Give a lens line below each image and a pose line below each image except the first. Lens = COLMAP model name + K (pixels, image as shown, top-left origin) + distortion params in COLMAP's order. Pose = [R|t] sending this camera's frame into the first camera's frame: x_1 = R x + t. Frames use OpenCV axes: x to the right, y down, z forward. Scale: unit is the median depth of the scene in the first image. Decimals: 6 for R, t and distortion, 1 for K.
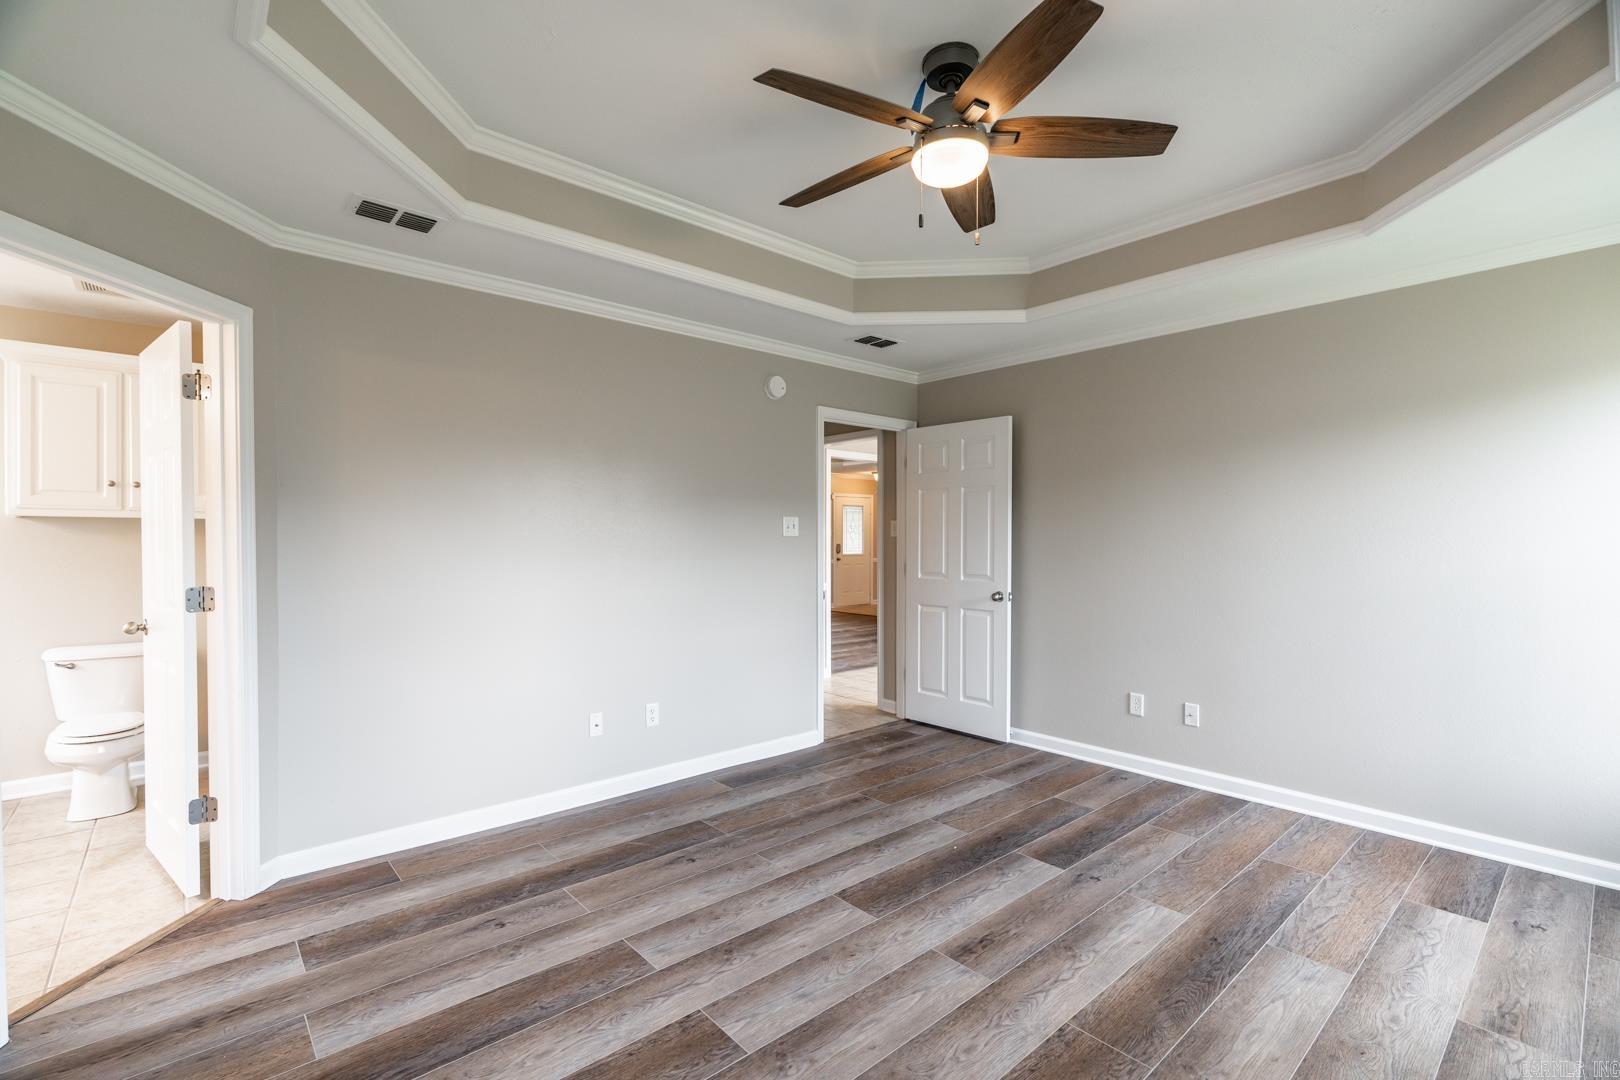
lens RADIAL K [[708.9, 0, 794.3], [0, 708.9, 543.9], [0, 0, 1]] dist [-0.003941, -0.000160]
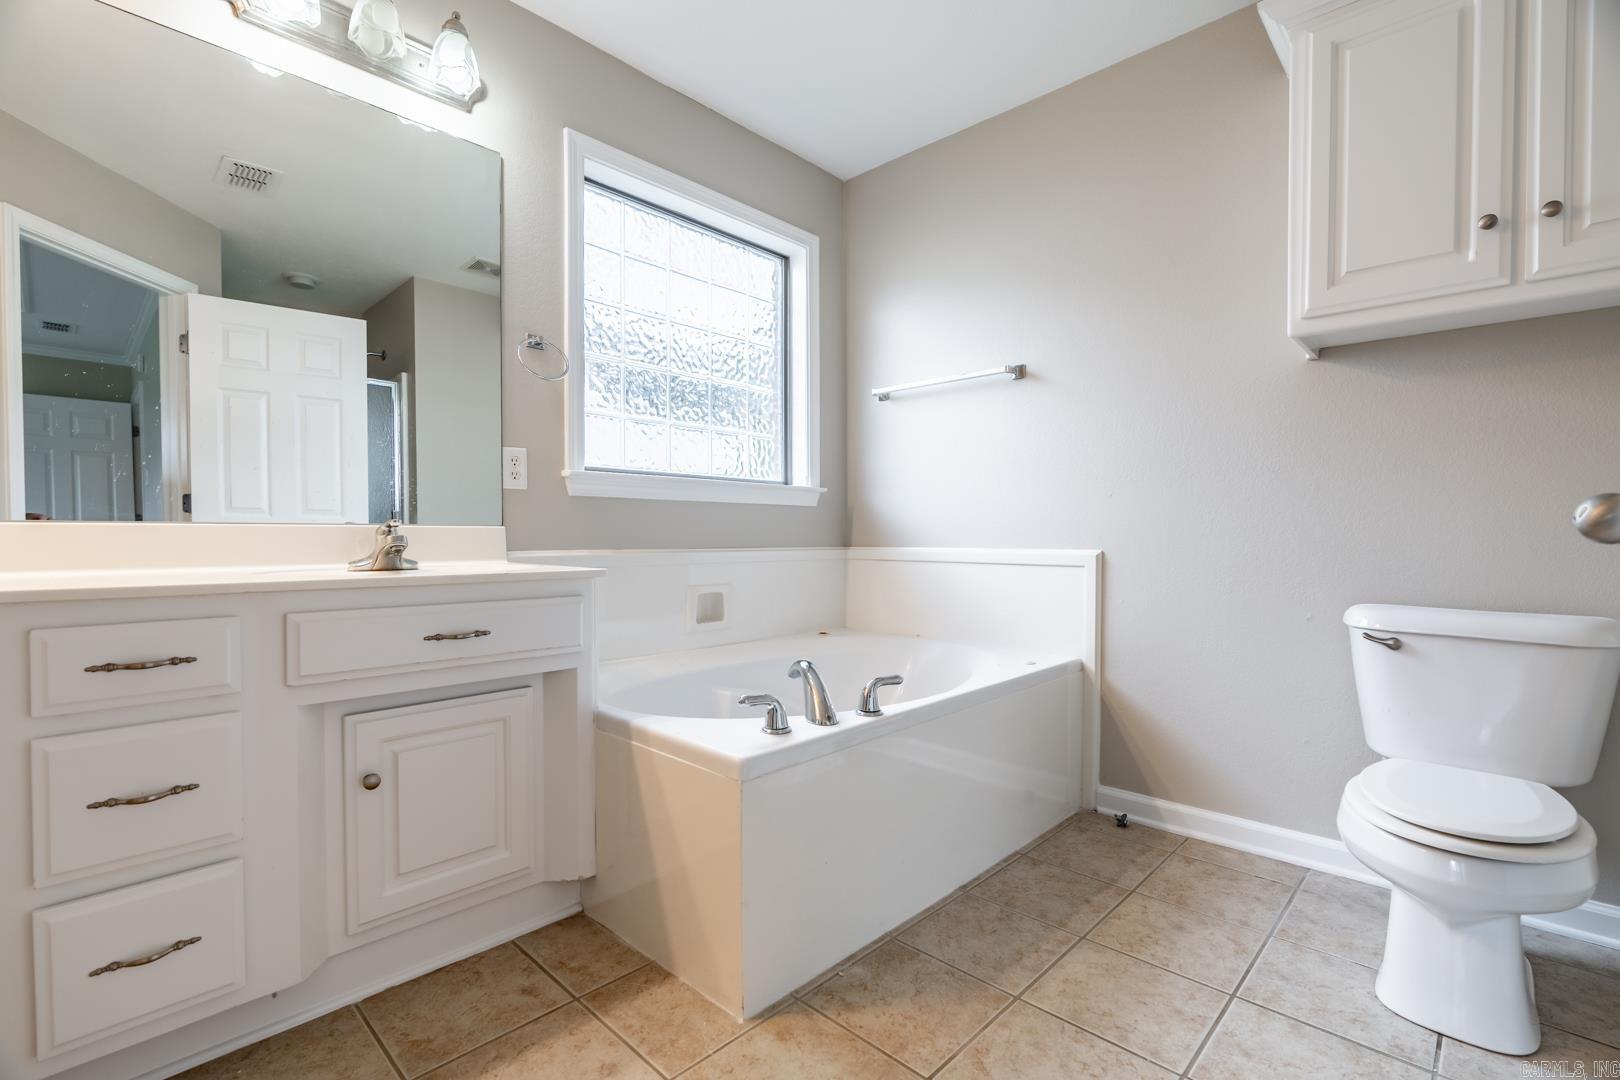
lens RADIAL K [[728.6, 0, 810.0], [0, 728.6, 542.8], [0, 0, 1]] dist [-0.003723, 0.000880]
pose [[0.088027, 0.016341, -0.995984, -0.840716], [-0.006573, 0.999853, 0.015823, 0.147005], [0.996096, 0.005153, 0.088121, 0.828864]]
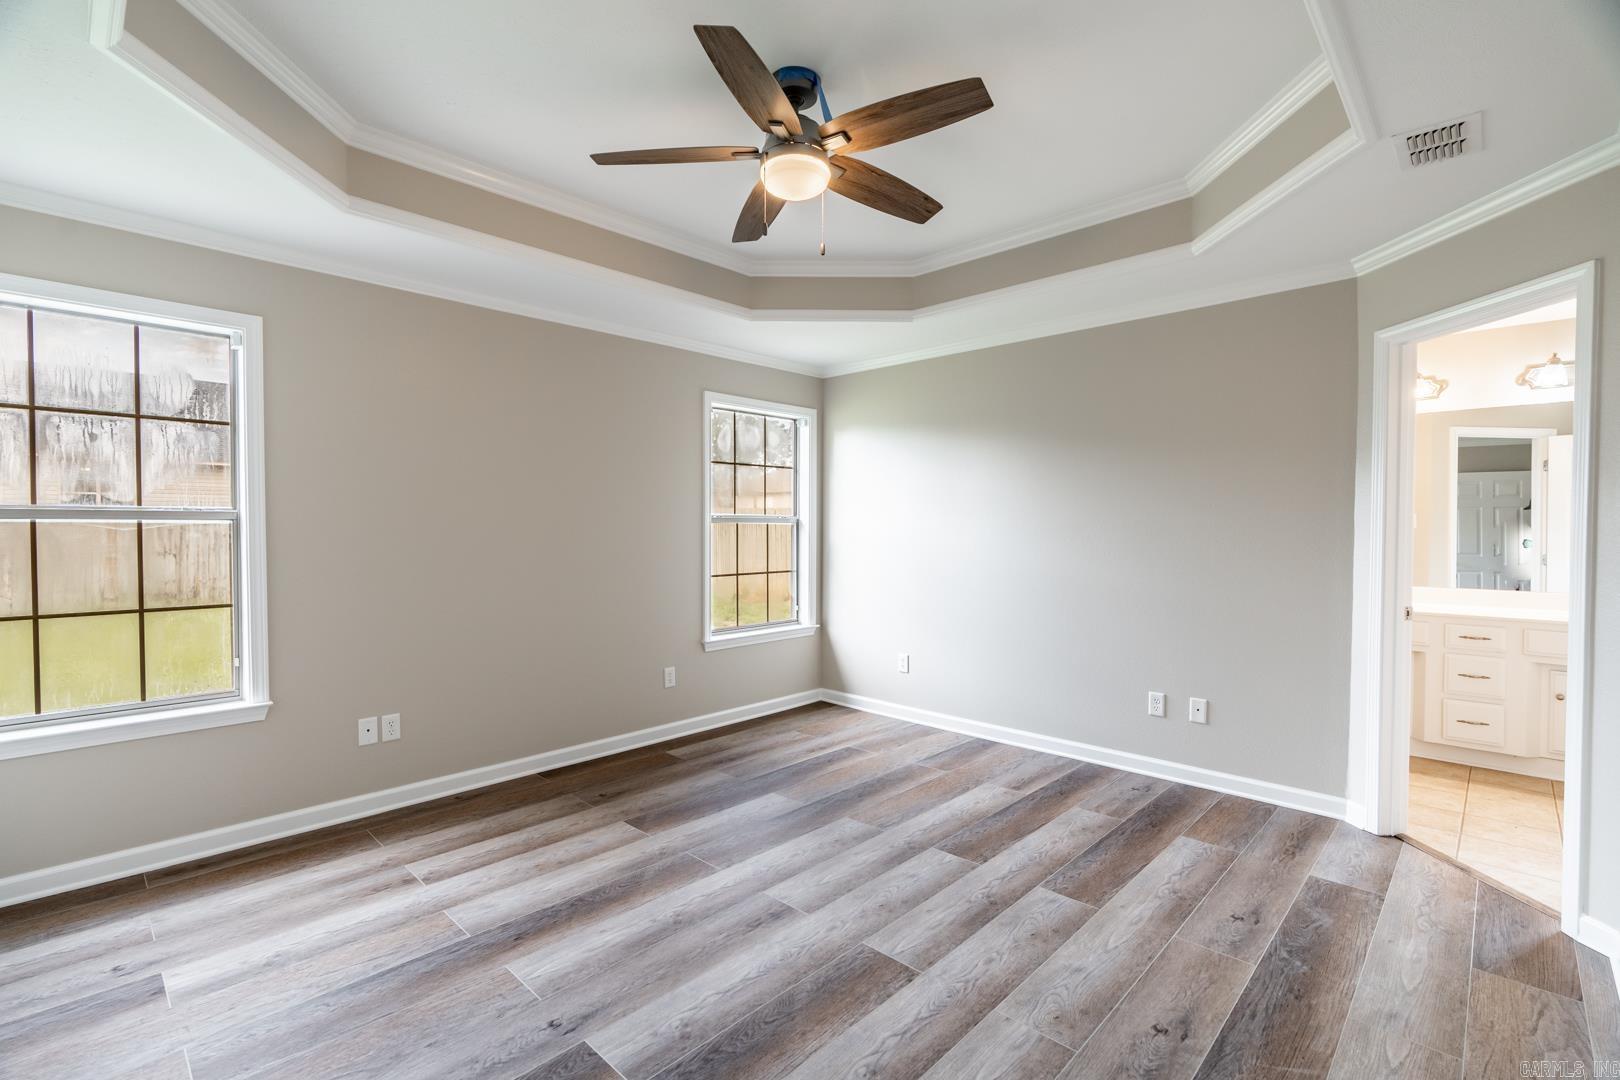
lens RADIAL K [[732.9, 0, 806.5], [0, 732.9, 541.2], [0, 0, 1]] dist [-0.006634, 0.000402]
pose [[-0.994970, 0.000000, -0.100173, 0.279239], [-0.002398, 0.999714, 0.023811, -0.010929], [0.100144, 0.023932, -0.994685, 1.885315]]
